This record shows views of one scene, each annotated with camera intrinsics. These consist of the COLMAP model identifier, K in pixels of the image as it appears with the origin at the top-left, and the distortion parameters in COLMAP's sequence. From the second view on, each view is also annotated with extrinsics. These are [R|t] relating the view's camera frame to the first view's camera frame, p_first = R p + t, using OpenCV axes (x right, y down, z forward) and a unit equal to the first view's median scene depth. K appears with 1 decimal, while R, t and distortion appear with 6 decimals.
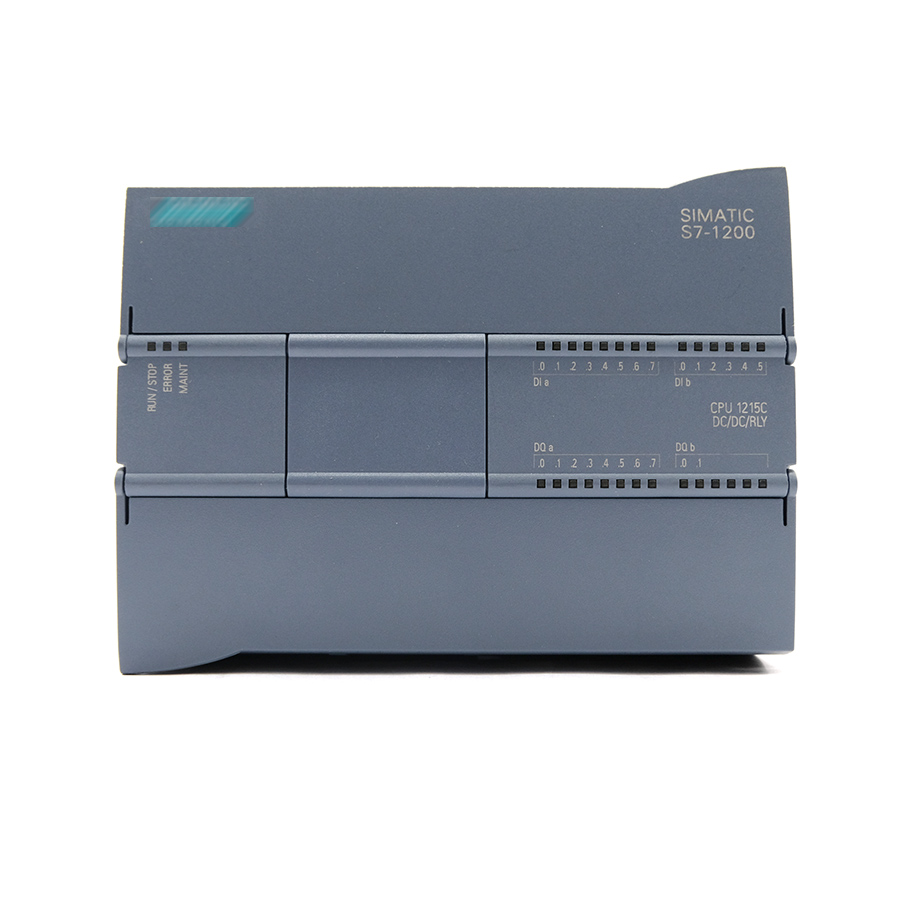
lens RADIAL K [[903.9, 0, 447.7], [0, 903.9, 444.4], [0, 0, 1]] dist [-0.019523, 0.014715]
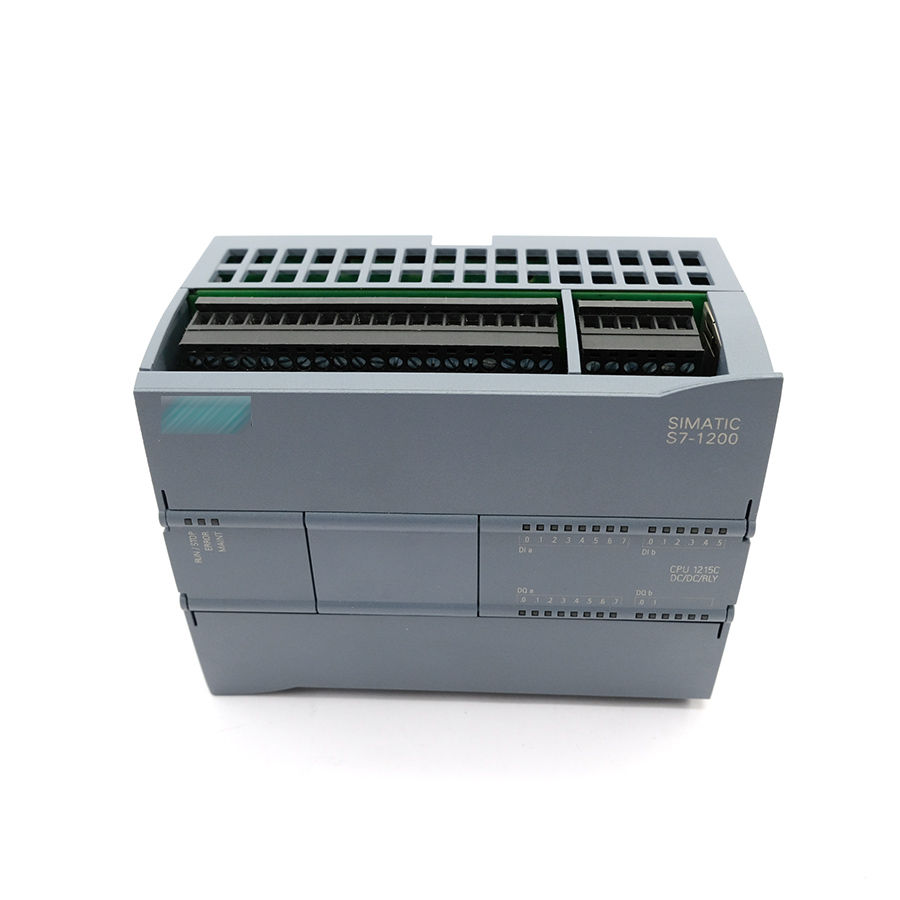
lens RADIAL K [[903.9, 0, 447.7], [0, 903.9, 444.4], [0, 0, 1]] dist [-0.019523, 0.014715]
pose [[0.998776, 0.014735, -0.047220, 0.056562], [0.016889, 0.795656, 0.605514, -0.879996], [0.046493, -0.605570, 0.794433, 0.156824]]
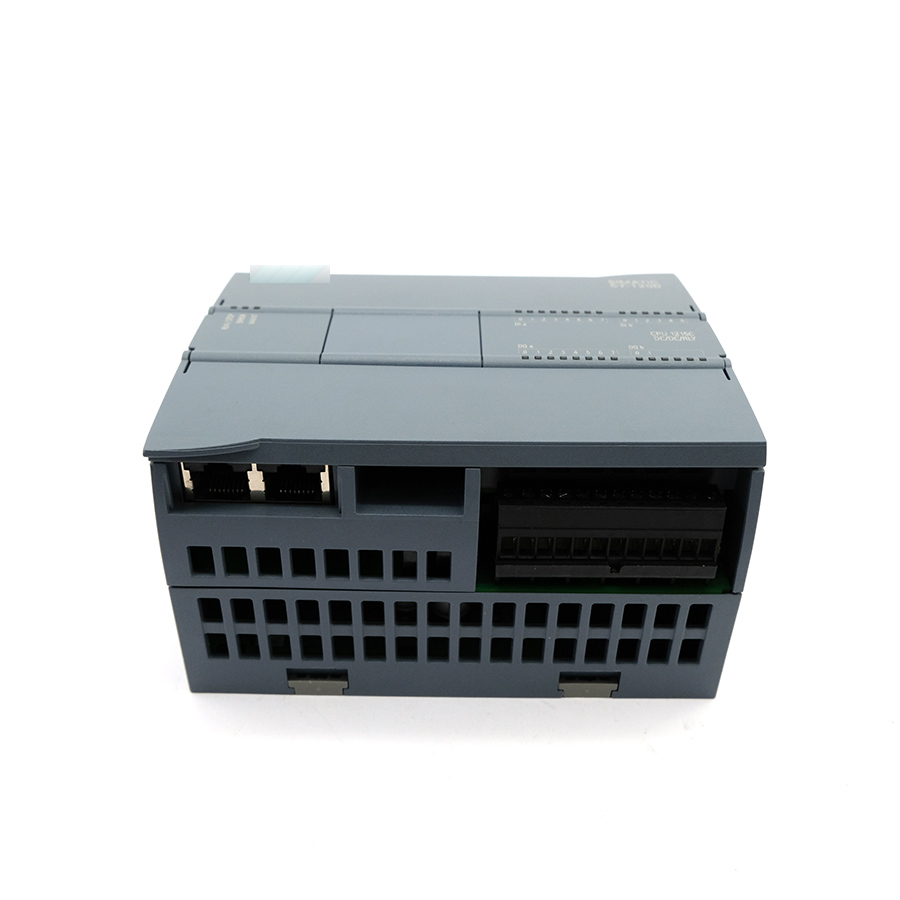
lens RADIAL K [[903.9, 0, 447.7], [0, 903.9, 444.4], [0, 0, 1]] dist [-0.019523, 0.014715]
pose [[0.999946, 0.009304, 0.004671, -0.008431], [-0.001536, 0.575626, -0.817712, 1.125391], [-0.010297, 0.817660, 0.575609, 0.378326]]
